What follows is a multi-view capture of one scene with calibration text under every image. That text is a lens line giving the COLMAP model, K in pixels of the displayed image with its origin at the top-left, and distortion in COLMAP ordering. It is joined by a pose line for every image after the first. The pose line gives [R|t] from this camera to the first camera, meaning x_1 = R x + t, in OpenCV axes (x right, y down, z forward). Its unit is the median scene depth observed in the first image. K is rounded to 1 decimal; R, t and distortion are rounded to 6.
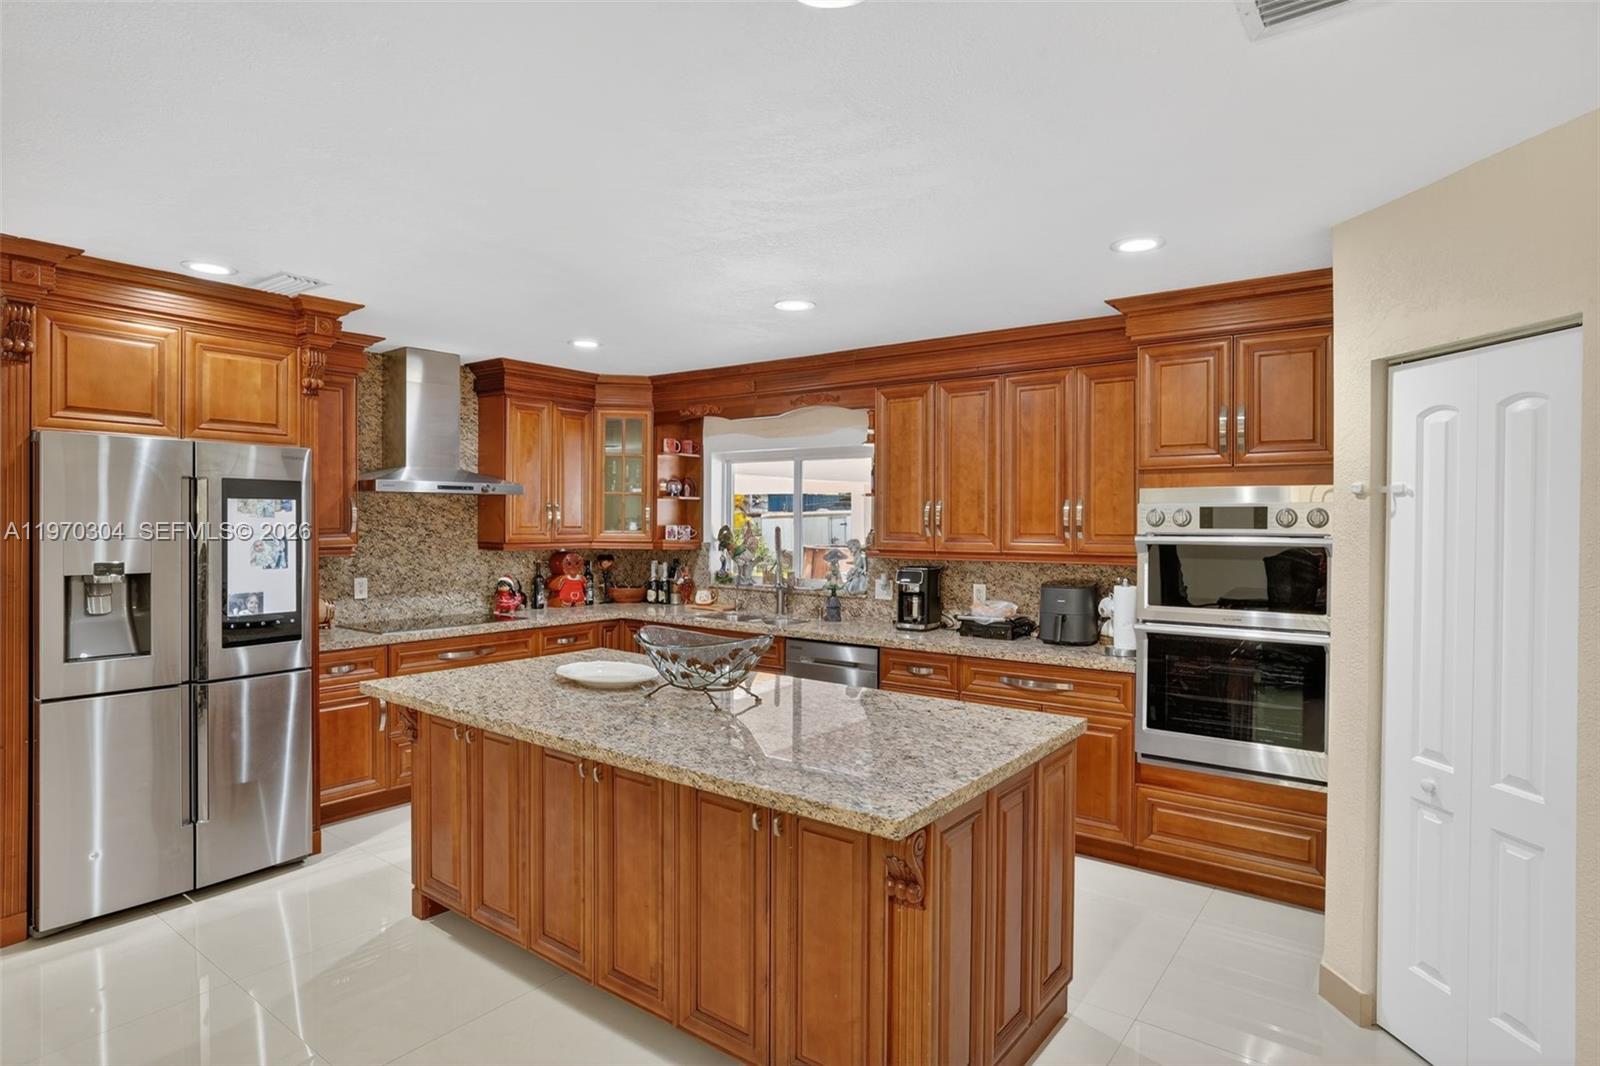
lens RADIAL K [[882.1, 0, 800.0], [0, 882.1, 533.0], [0, 0, 1]] dist [-0.001343, 0.000093]
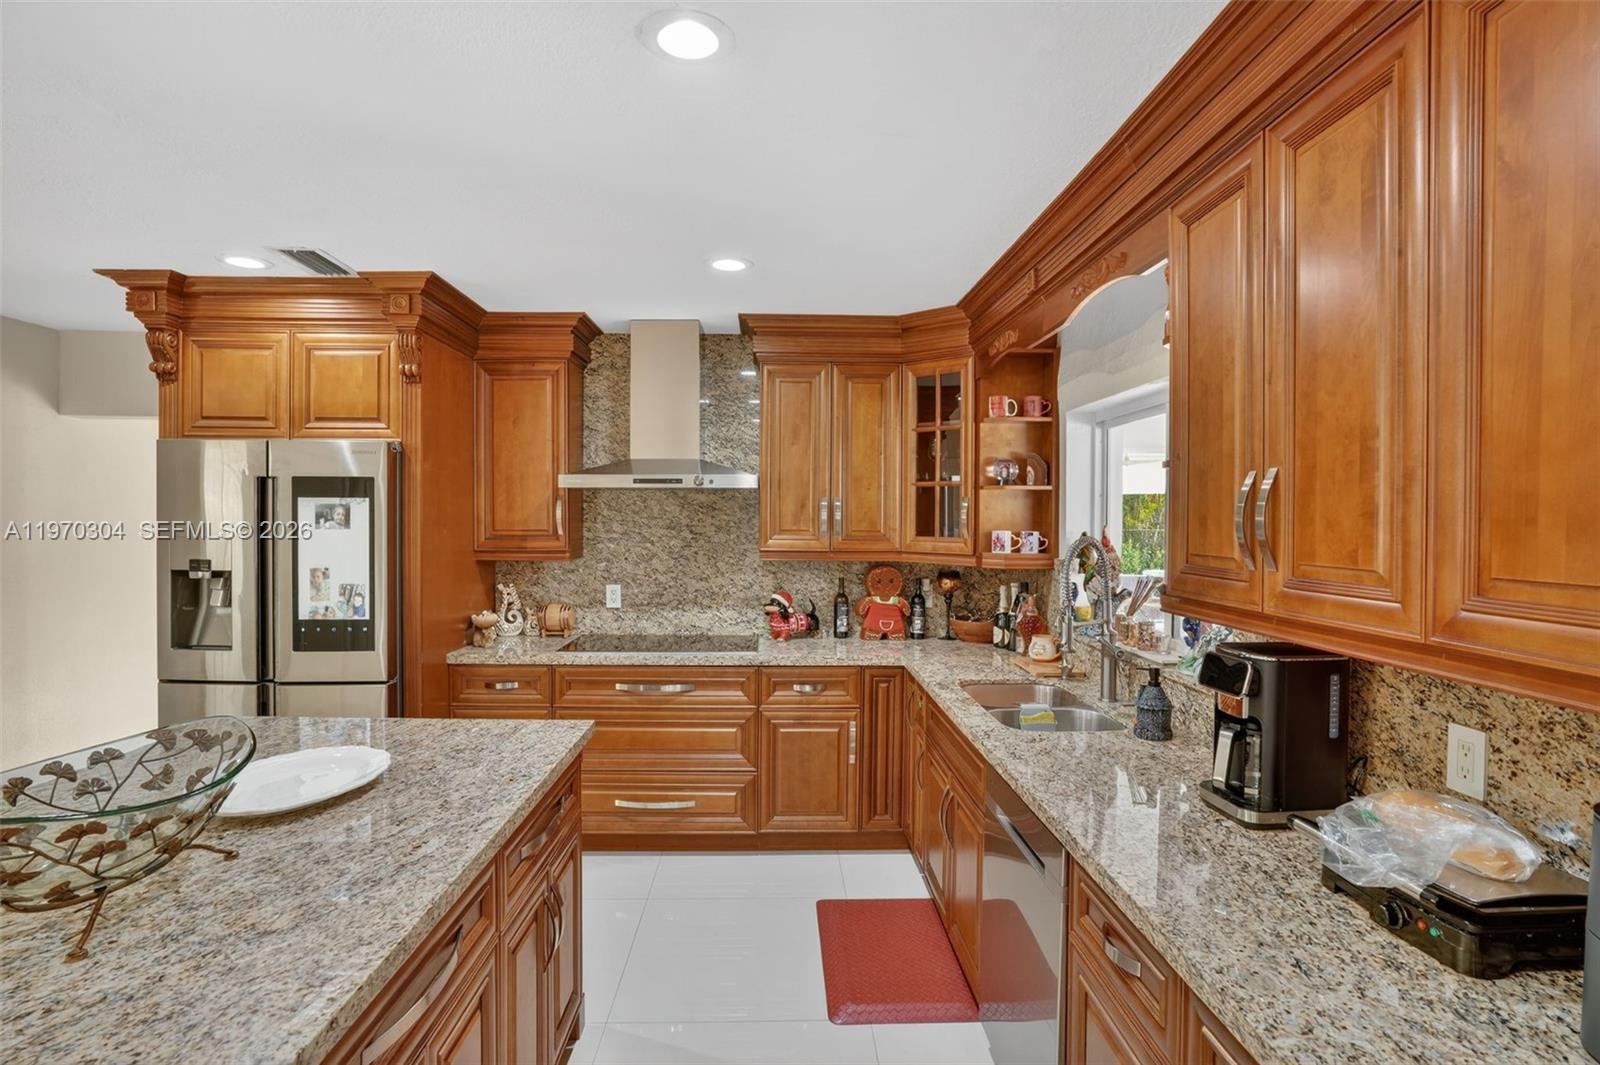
lens RADIAL K [[811.9, 0, 800.0], [0, 811.9, 532.5], [0, 0, 1]] dist [-0.033689, 0.000523]
pose [[0.625745, 0.013075, -0.779918, 0.267801], [-0.015539, 0.999870, 0.004295, -0.009176], [0.779873, 0.009431, 0.625867, 0.619333]]
